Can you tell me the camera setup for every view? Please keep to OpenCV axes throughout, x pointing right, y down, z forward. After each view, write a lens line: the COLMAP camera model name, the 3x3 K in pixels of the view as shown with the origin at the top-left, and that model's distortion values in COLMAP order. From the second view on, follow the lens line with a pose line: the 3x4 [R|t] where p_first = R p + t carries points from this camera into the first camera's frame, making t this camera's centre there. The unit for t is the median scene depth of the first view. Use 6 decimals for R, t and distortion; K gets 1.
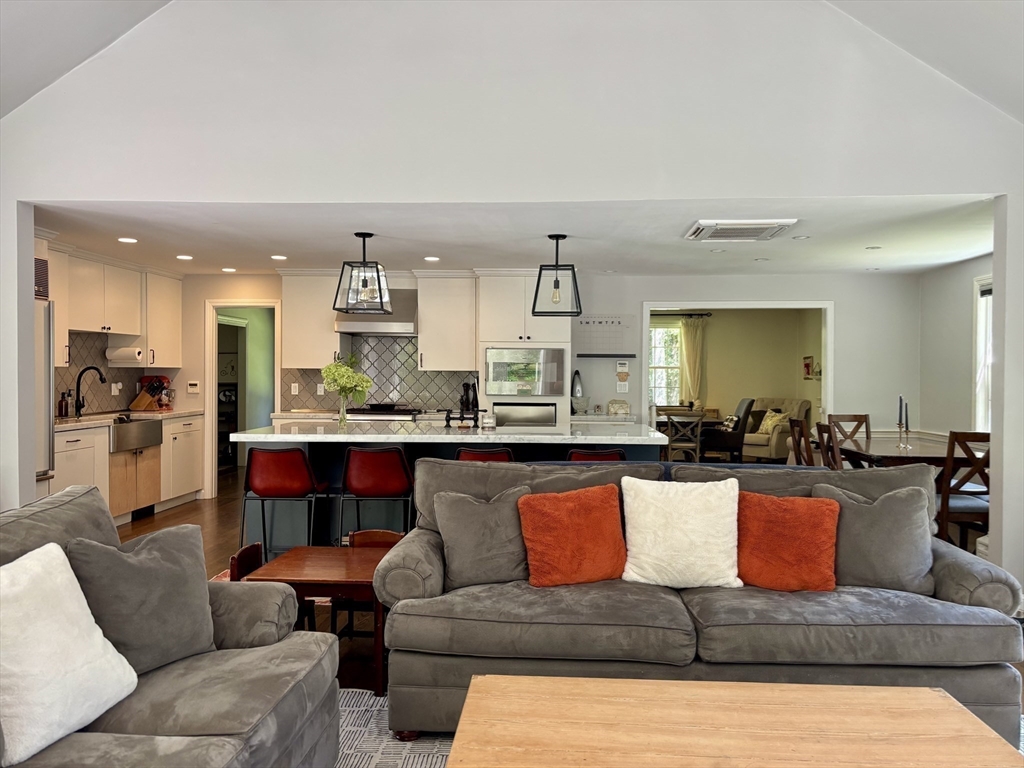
lens RADIAL K [[784.2, 0, 503.9], [0, 784.2, 390.9], [0, 0, 1]] dist [0.025174, -0.014050]
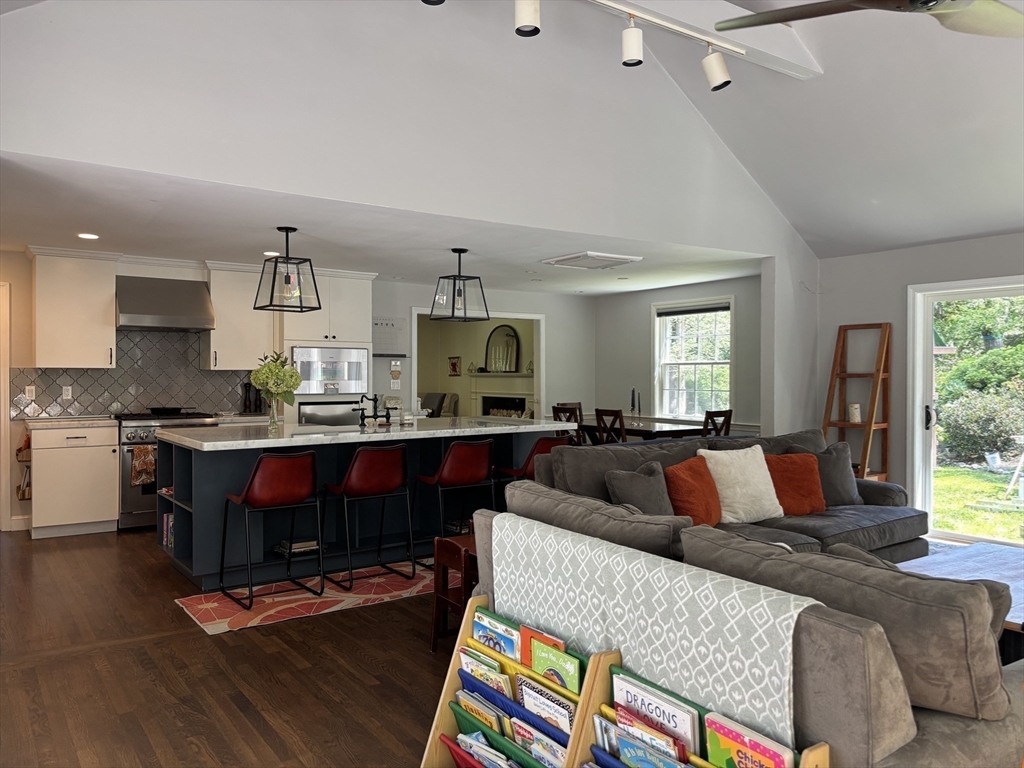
lens RADIAL K [[784.2, 0, 507.2], [0, 784.2, 374.7], [0, 0, 1]] dist [0.025174, -0.014050]
pose [[0.789681, -0.007302, 0.613474, -0.413291], [0.017090, 0.999803, -0.010099, -0.005075], [-0.613280, 0.018459, 0.789650, 0.057181]]
